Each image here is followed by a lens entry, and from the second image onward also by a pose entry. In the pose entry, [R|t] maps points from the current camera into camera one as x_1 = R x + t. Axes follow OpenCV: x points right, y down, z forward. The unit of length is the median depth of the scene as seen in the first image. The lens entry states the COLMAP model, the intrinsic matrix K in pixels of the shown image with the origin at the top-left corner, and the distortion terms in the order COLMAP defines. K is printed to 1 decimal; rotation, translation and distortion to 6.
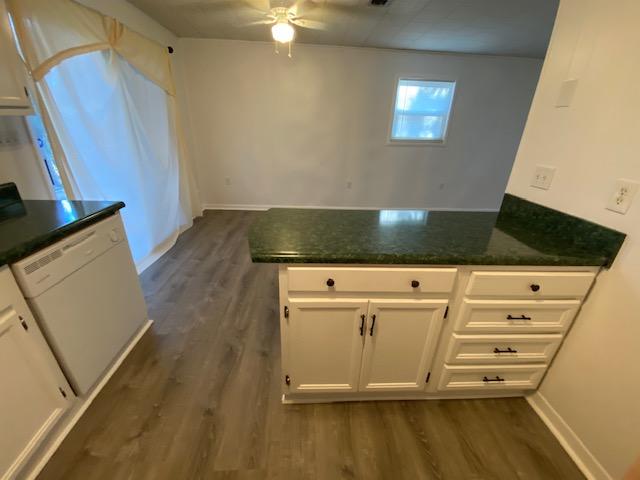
lens RADIAL K [[258.7, 0, 320.0], [0, 258.7, 240.0], [0, 0, 1]] dist [0.024626, -0.022690]
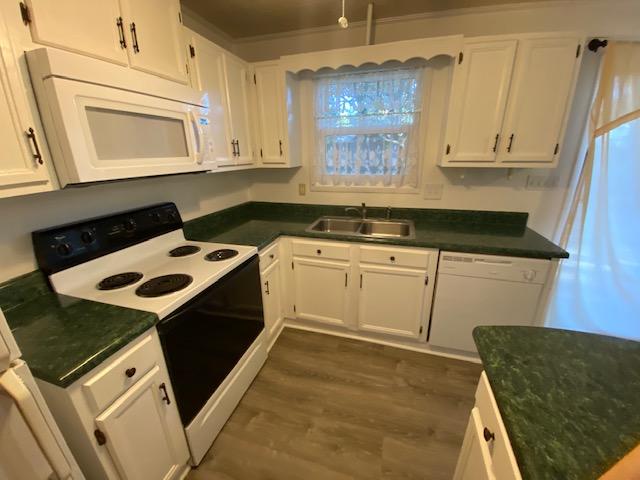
lens RADIAL K [[258.7, 0, 320.0], [0, 258.7, 240.0], [0, 0, 1]] dist [0.024626, -0.022690]
pose [[-0.330614, 0.275478, -0.902666, 0.399394], [-0.380986, 0.836097, 0.394704, -0.213626], [0.863449, 0.474398, -0.171472, 0.333575]]
